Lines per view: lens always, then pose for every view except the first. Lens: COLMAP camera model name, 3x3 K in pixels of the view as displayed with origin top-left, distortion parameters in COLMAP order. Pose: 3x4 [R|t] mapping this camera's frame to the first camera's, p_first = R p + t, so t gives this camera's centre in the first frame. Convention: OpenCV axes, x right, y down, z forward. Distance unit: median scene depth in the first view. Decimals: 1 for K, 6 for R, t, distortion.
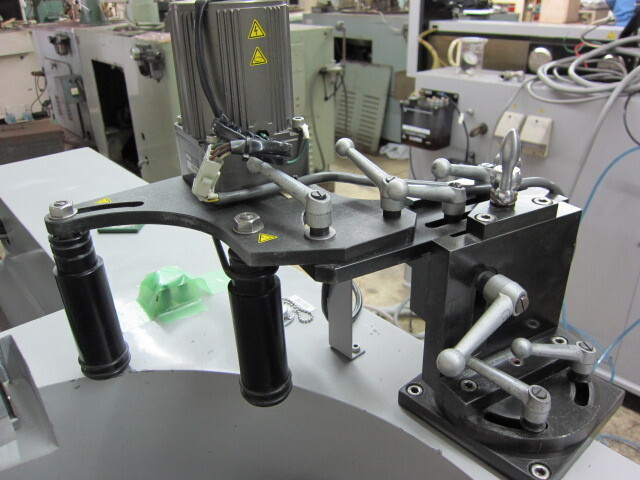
lens RADIAL K [[536.5, 0, 320.0], [0, 536.5, 240.0], [0, 0, 1]] dist [-0.055728, 0.009656]
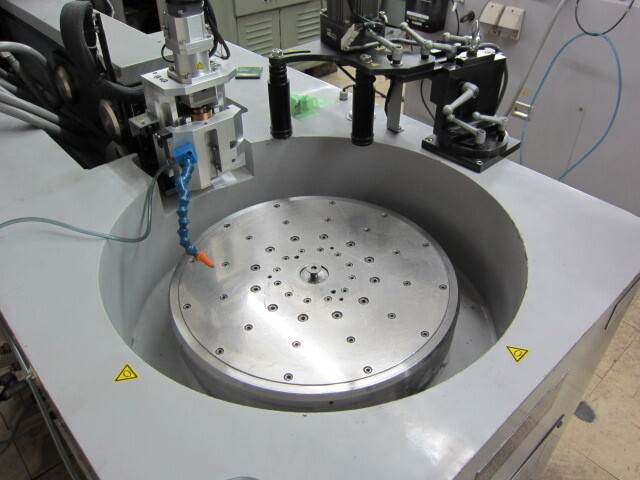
lens RADIAL K [[536.5, 0, 320.0], [0, 536.5, 240.0], [0, 0, 1]] dist [-0.055728, 0.009656]
pose [[0.999471, 0.003961, 0.032278, -0.097731], [-0.010414, 0.979274, 0.202270, 0.066919], [-0.030808, -0.202499, 0.978798, -0.352272]]
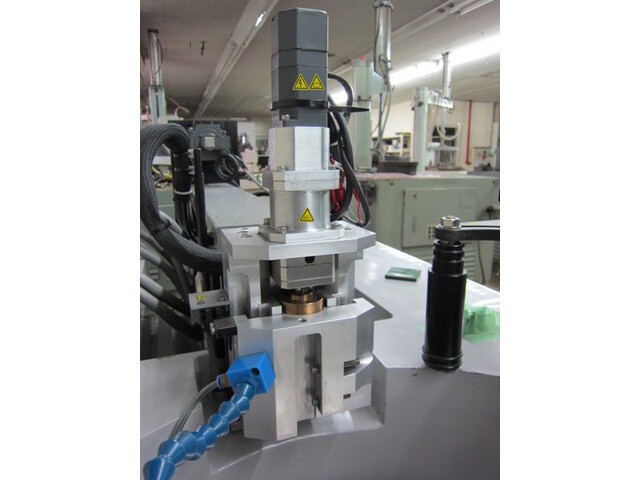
lens RADIAL K [[402.9, 0, 320.0], [0, 402.9, 240.0], [0, 0, 1]] dist [-0.042507, 0.000289]
pose [[0.941782, 0.093966, -0.322825, -0.121185], [-0.169200, 0.962169, -0.213547, 0.064905], [0.290546, 0.255737, 0.922053, 0.002487]]
